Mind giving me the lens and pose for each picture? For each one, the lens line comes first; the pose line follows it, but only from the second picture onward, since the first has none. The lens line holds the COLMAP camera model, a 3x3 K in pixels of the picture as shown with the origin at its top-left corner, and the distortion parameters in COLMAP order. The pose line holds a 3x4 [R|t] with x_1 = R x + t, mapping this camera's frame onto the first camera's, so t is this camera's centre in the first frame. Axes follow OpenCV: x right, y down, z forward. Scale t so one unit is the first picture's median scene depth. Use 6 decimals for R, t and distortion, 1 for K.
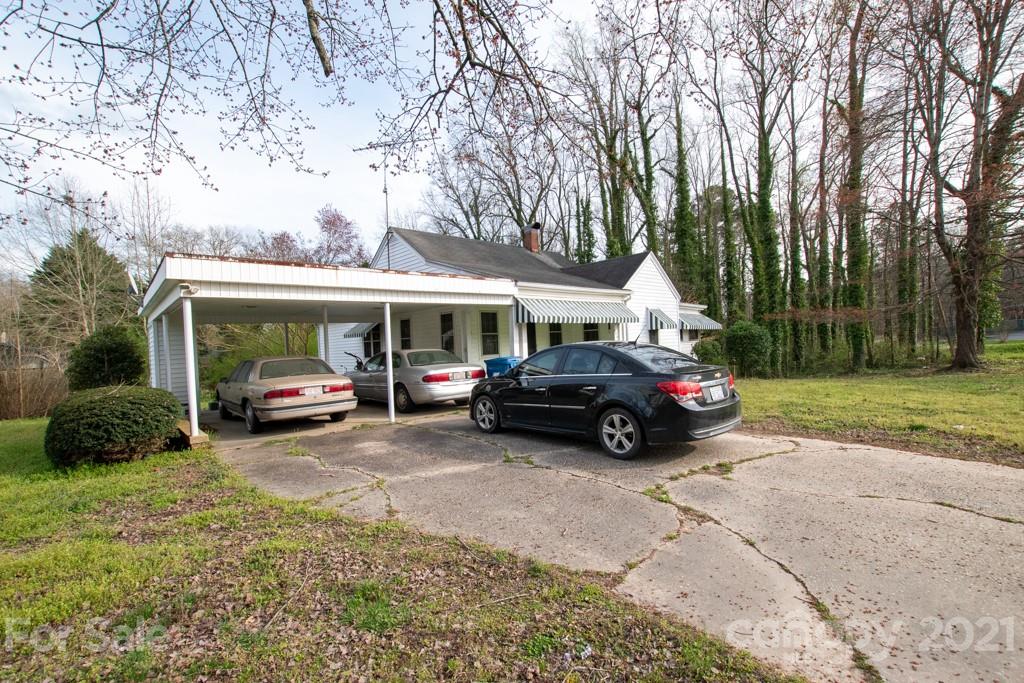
lens RADIAL K [[442.9, 0, 515.2], [0, 442.9, 348.2], [0, 0, 1]] dist [-0.044151, 0.009271]
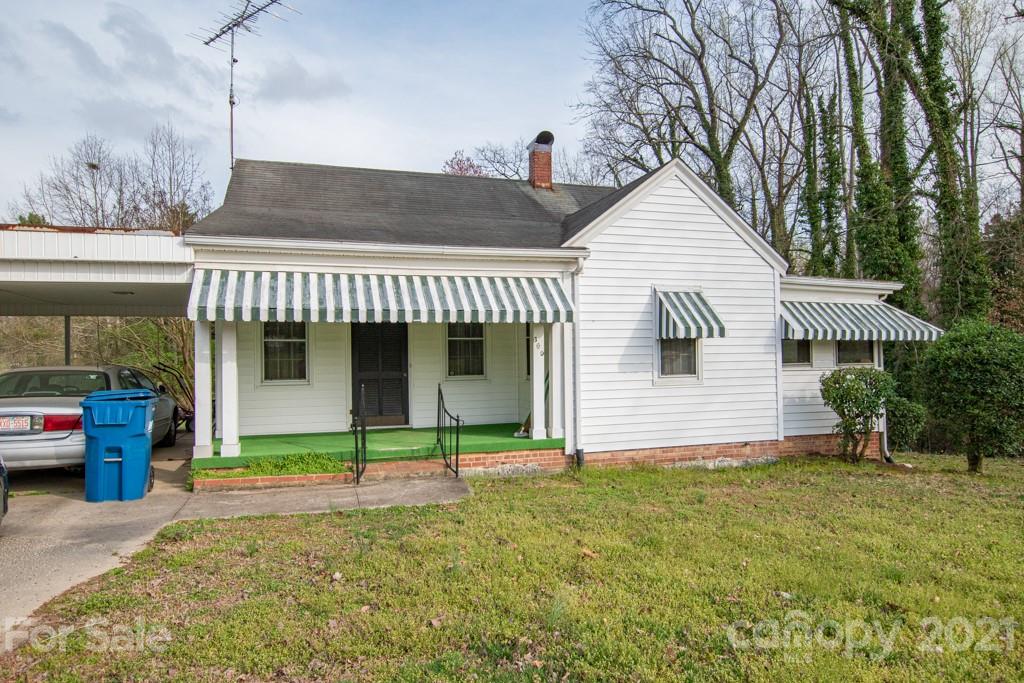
lens RADIAL K [[637.4, 0, 512.0], [0, 637.4, 341.5], [0, 0, 1]] dist [-0.036203, -0.000052]
pose [[0.892186, 0.025094, -0.450971, 0.448884], [-0.034692, 0.999313, -0.013027, -0.026890], [0.450334, 0.027268, 0.892444, 0.379079]]
